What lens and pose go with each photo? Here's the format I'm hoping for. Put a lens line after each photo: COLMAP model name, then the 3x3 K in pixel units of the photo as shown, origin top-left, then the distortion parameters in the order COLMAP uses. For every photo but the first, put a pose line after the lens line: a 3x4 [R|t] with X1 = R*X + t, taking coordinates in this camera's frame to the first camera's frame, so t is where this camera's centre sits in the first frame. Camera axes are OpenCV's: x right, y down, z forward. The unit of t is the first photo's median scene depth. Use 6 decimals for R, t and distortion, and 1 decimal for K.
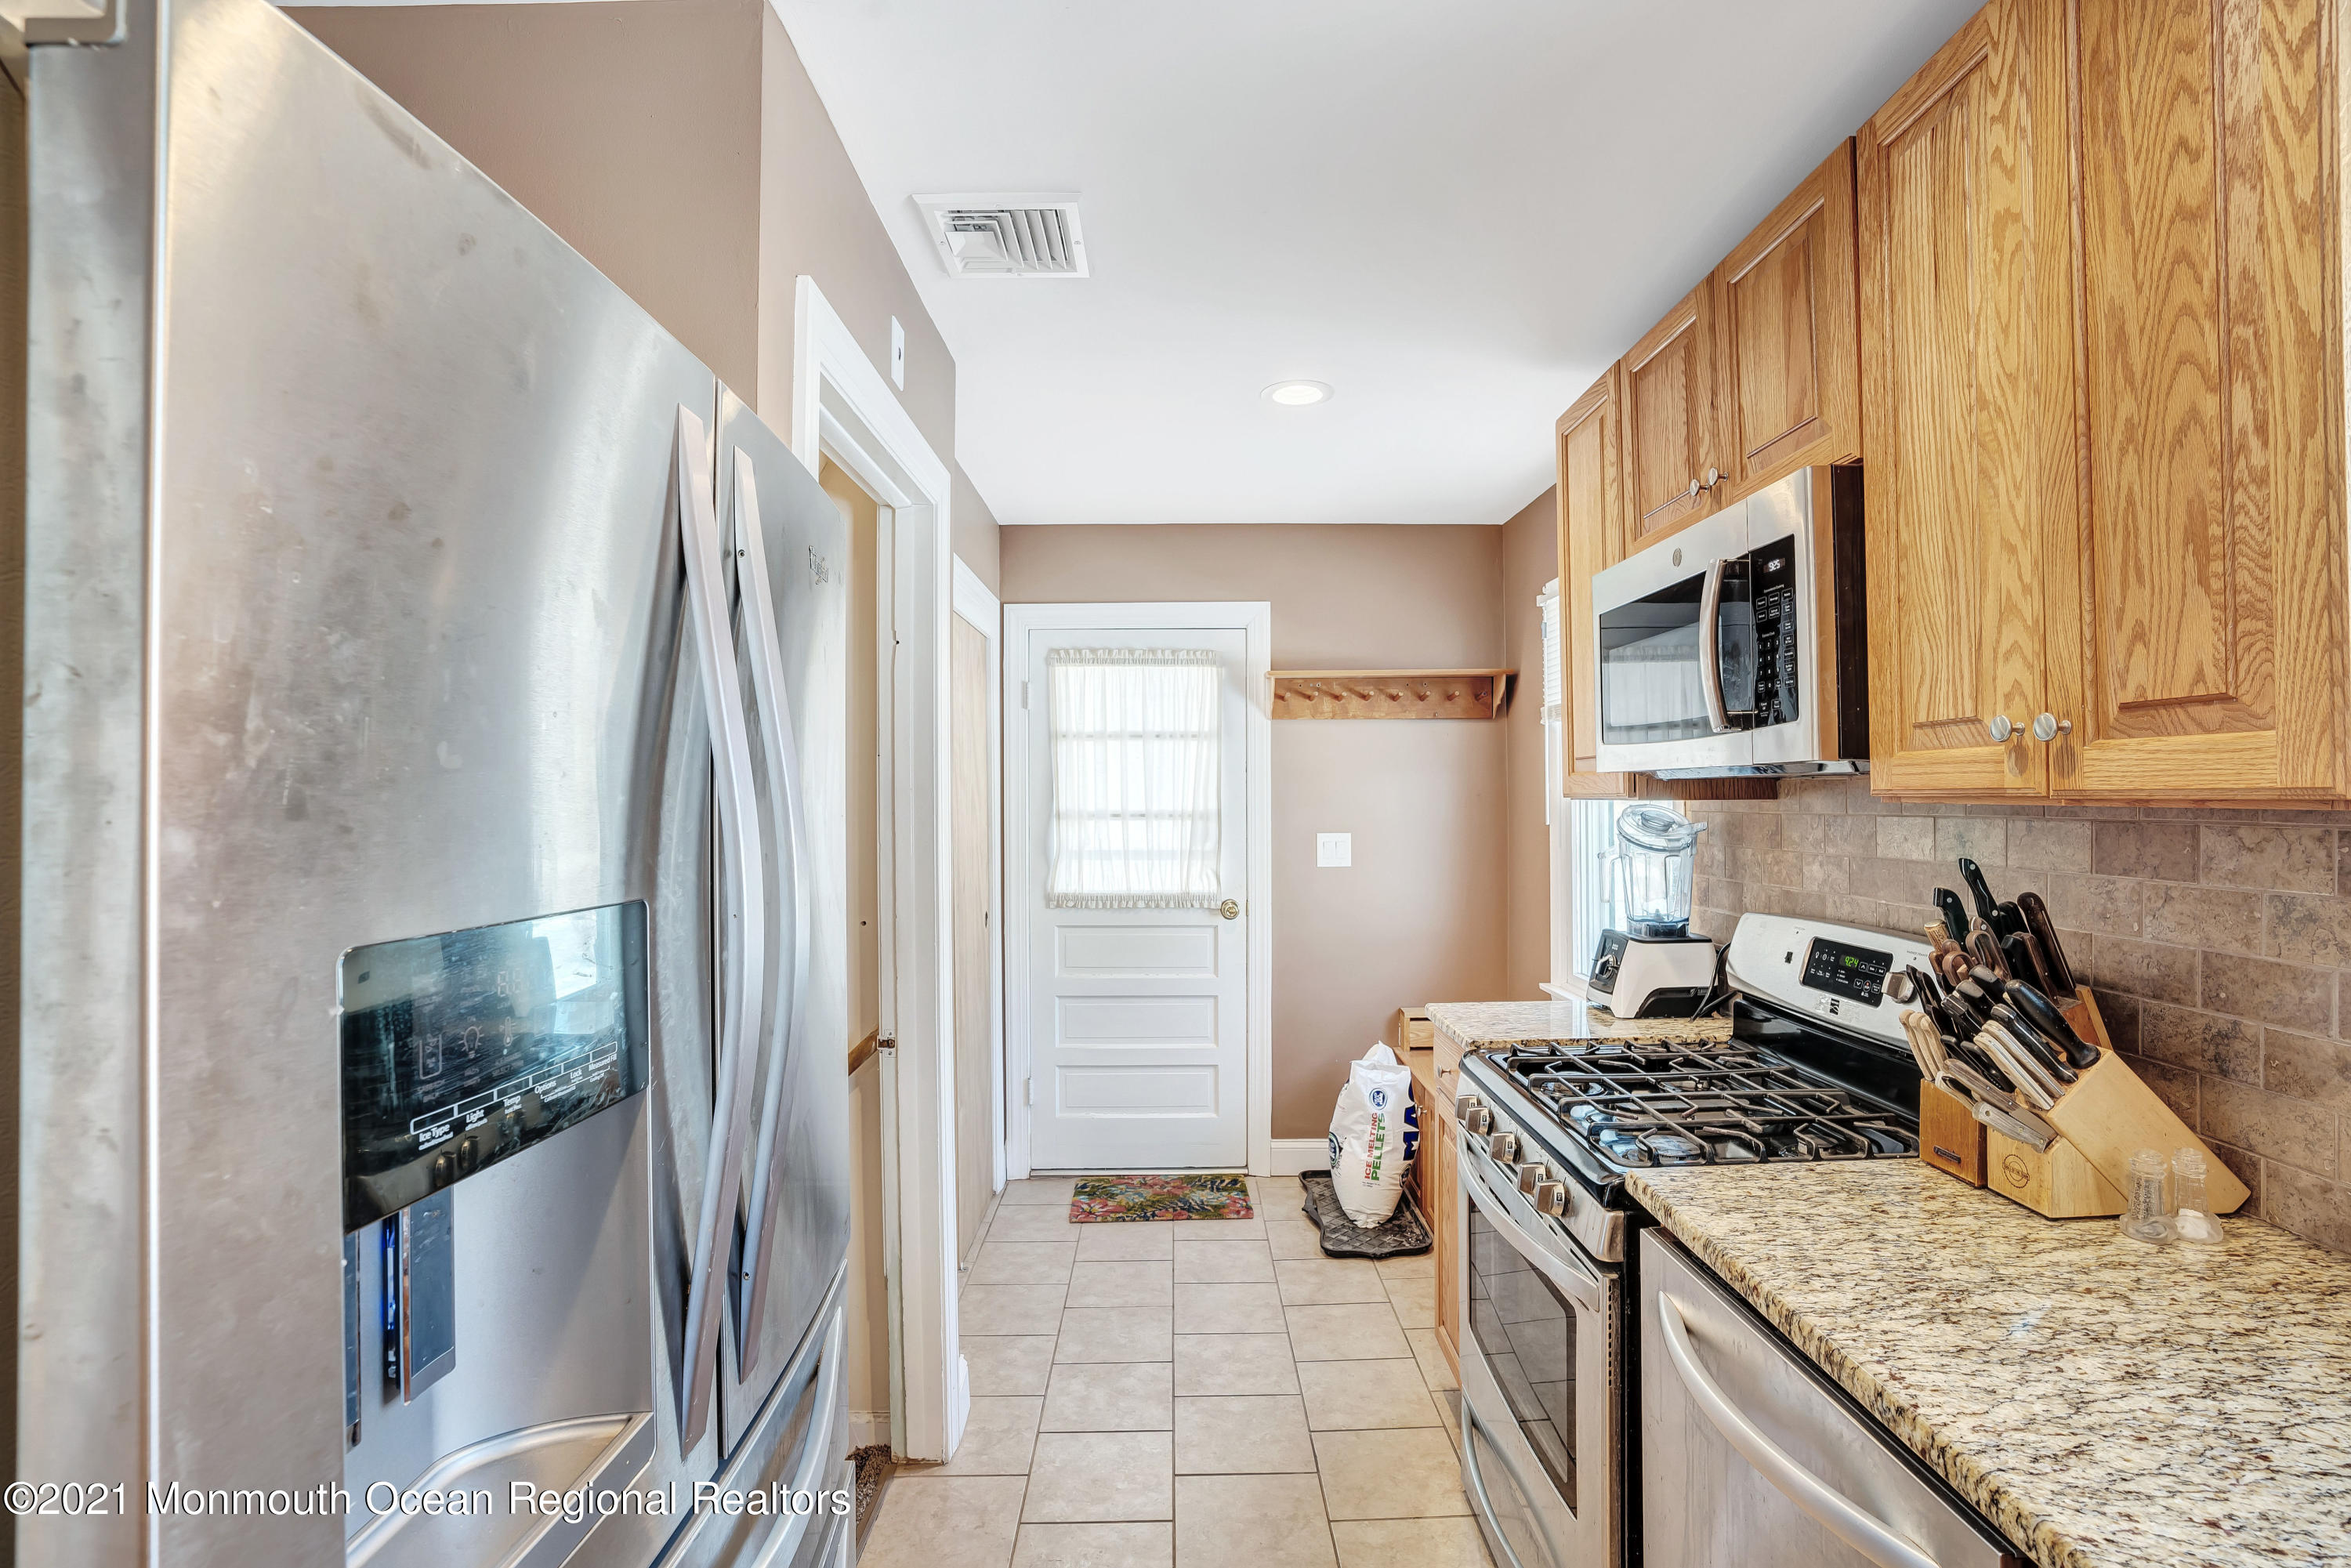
lens RADIAL K [[1093.2, 0, 1189.3], [0, 1093.2, 786.2], [0, 0, 1]] dist [-0.065000, 0.025239]
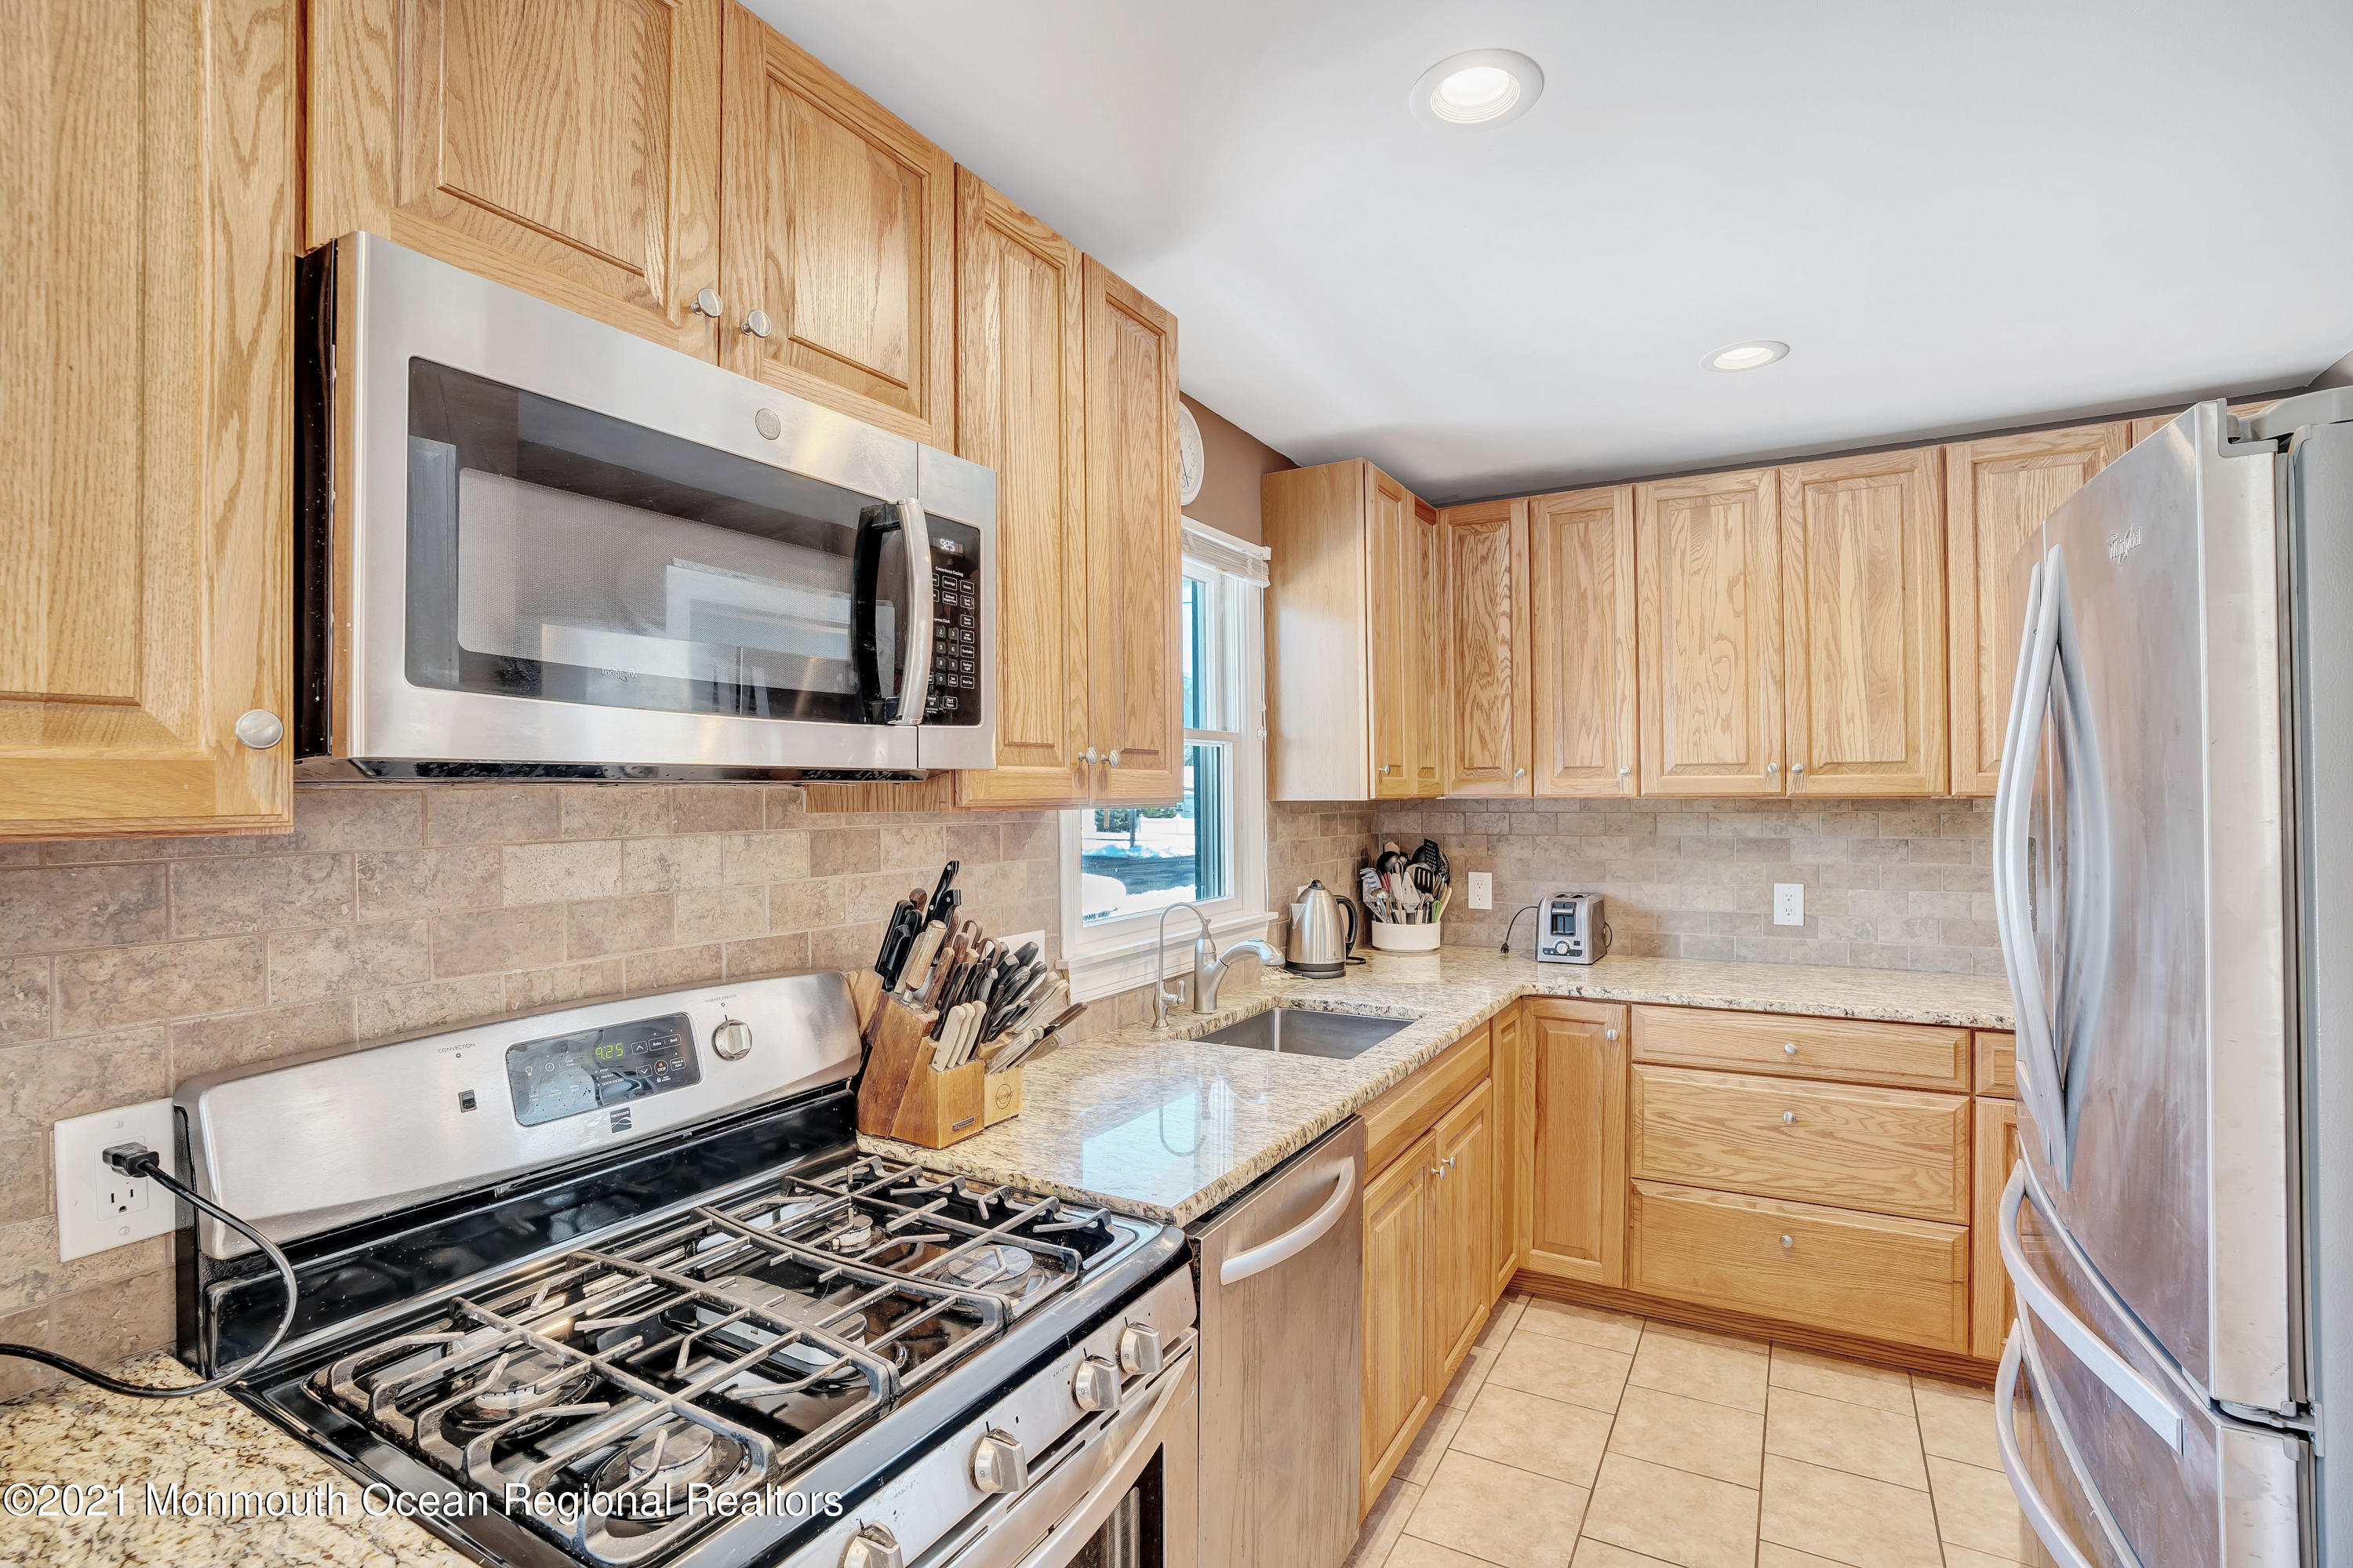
lens RADIAL K [[1094.2, 0, 1190.3], [0, 1094.2, 786.2], [0, 0, 1]] dist [-0.065000, 0.025239]
pose [[-0.862343, 0.019686, 0.505942, -0.082087], [0.012587, 0.999769, -0.017447, 0.011361], [-0.506168, -0.008677, -0.862391, 1.846575]]
